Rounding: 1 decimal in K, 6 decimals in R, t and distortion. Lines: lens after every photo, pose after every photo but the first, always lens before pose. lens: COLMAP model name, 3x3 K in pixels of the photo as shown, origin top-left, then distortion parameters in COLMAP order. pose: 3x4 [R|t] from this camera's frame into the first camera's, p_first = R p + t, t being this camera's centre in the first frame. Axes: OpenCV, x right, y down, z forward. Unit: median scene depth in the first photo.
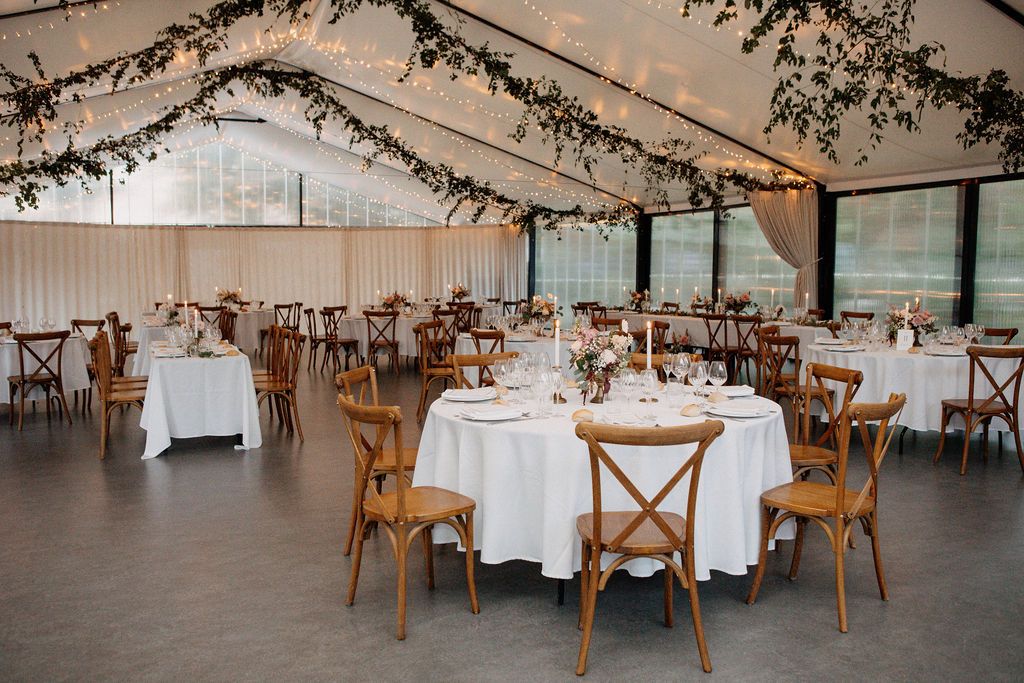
lens RADIAL K [[841.4, 0, 511.7], [0, 841.4, 341.8], [0, 0, 1]] dist [0.005445, 0.007701]
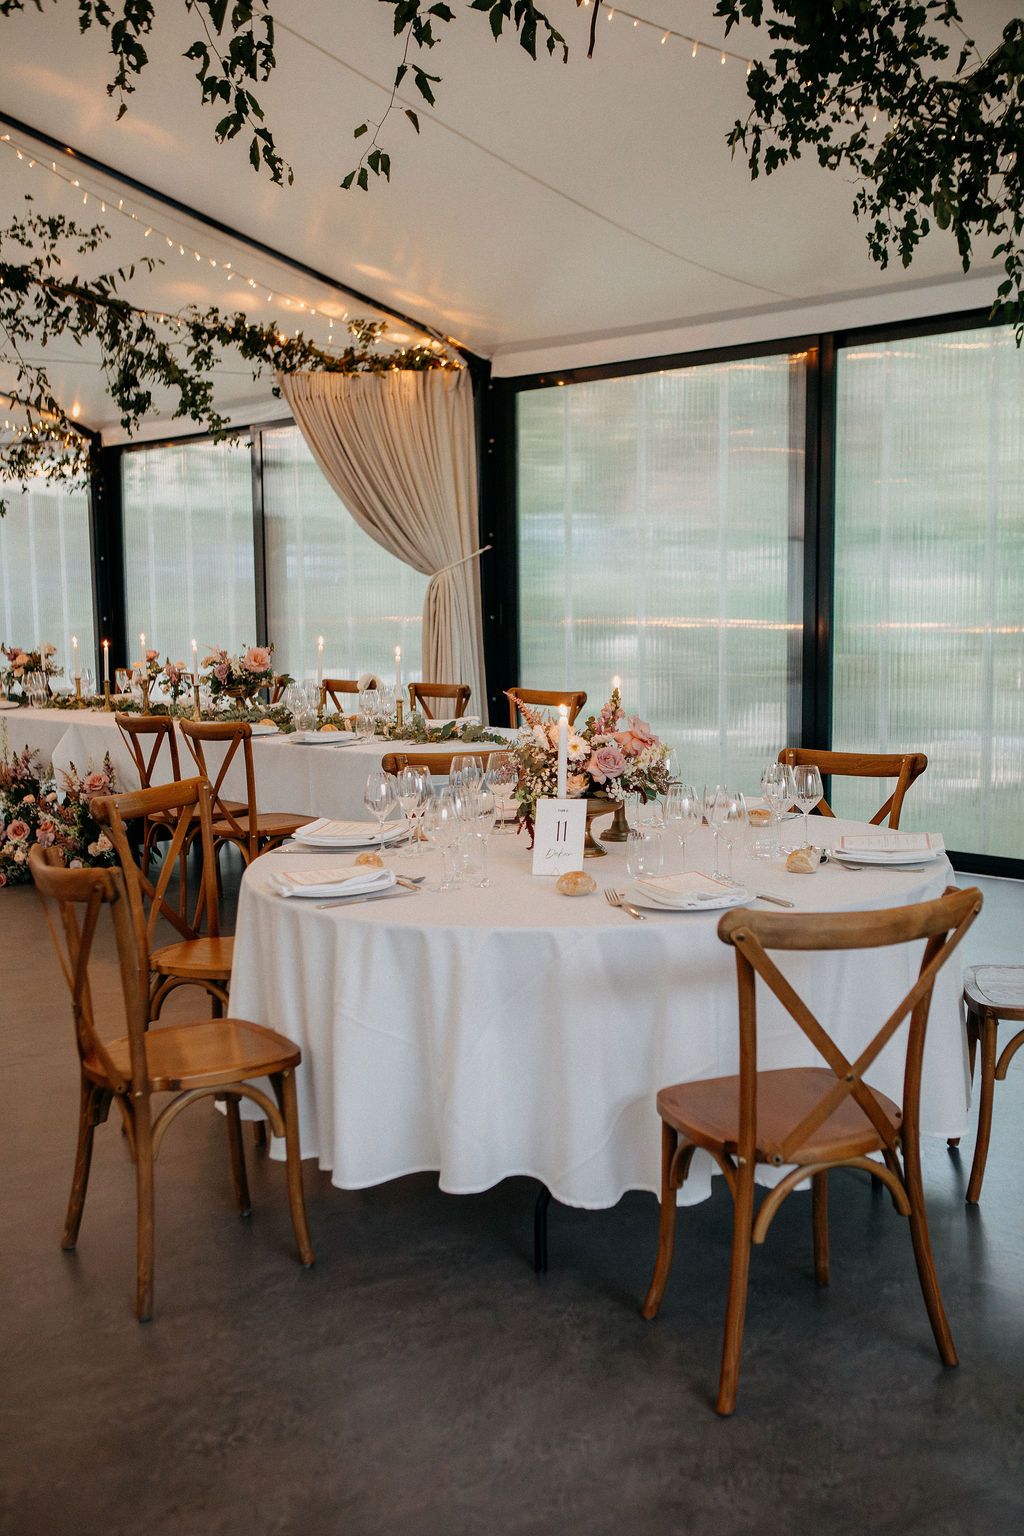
lens RADIAL K [[1290.5, 0, 512.6], [0, 1290.5, 769.4], [0, 0, 1]] dist [0.004907, 0.002457]
pose [[0.975158, -0.061890, 0.212688, 0.251646], [0.047239, 0.996191, 0.073294, -0.039324], [-0.216414, -0.061426, 0.974367, 0.408006]]
